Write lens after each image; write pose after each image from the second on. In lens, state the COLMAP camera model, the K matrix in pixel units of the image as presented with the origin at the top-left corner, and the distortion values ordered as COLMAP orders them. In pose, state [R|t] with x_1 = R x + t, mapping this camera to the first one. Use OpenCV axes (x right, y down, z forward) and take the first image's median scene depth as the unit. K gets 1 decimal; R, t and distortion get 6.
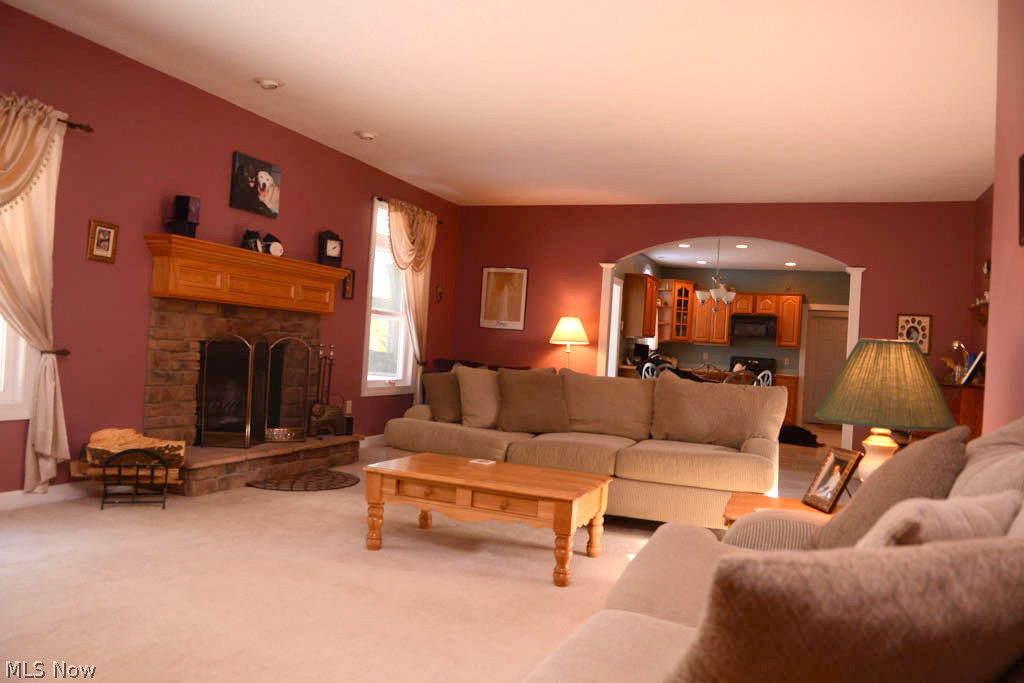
lens RADIAL K [[756.8, 0, 506.5], [0, 756.8, 338.5], [0, 0, 1]] dist [-0.029543, -0.031439]
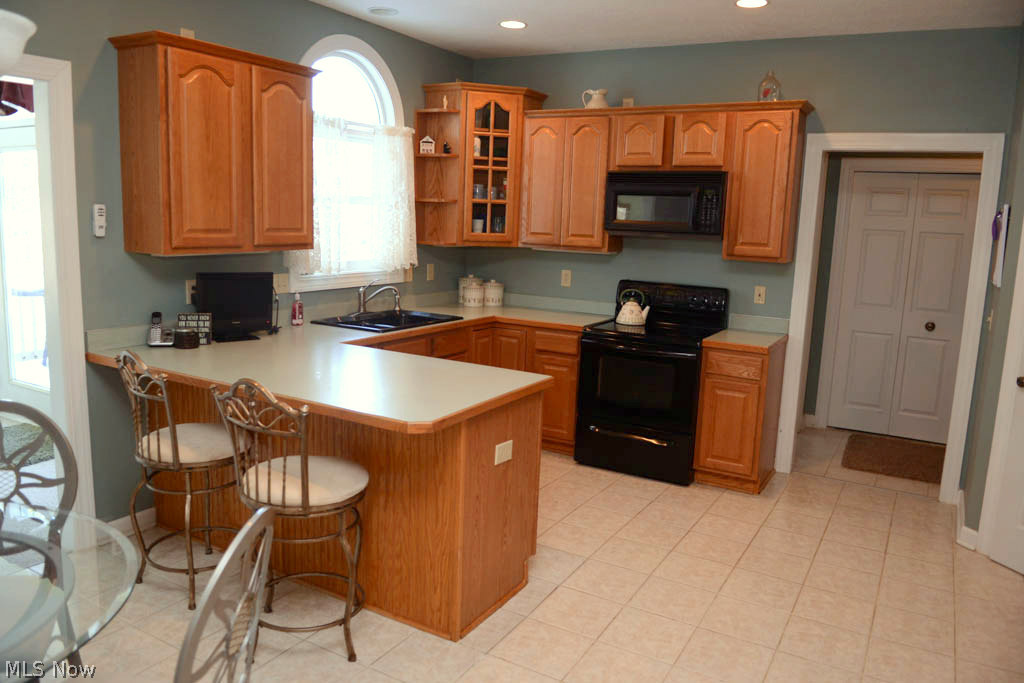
lens RADIAL K [[756.8, 0, 517.7], [0, 756.8, 343.1], [0, 0, 1]] dist [-0.029543, -0.031439]
pose [[0.990259, -0.000411, -0.139234, 0.535078], [0.024750, 0.984590, 0.173119, -0.024231], [0.137017, -0.174879, 0.975009, 1.078362]]
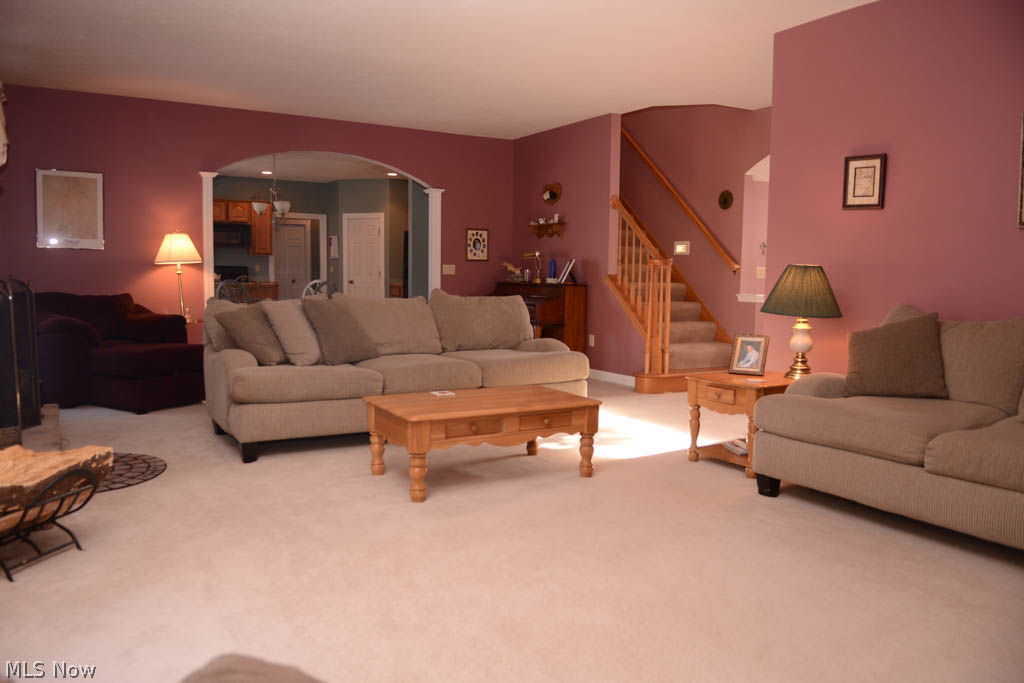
lens RADIAL K [[756.8, 0, 515.0], [0, 756.8, 339.3], [0, 0, 1]] dist [-0.029543, -0.031439]
pose [[0.599013, -0.121999, 0.791391, -0.422452], [0.012537, 0.989633, 0.143070, -0.028528], [-0.800641, -0.075779, 0.594333, 0.180180]]
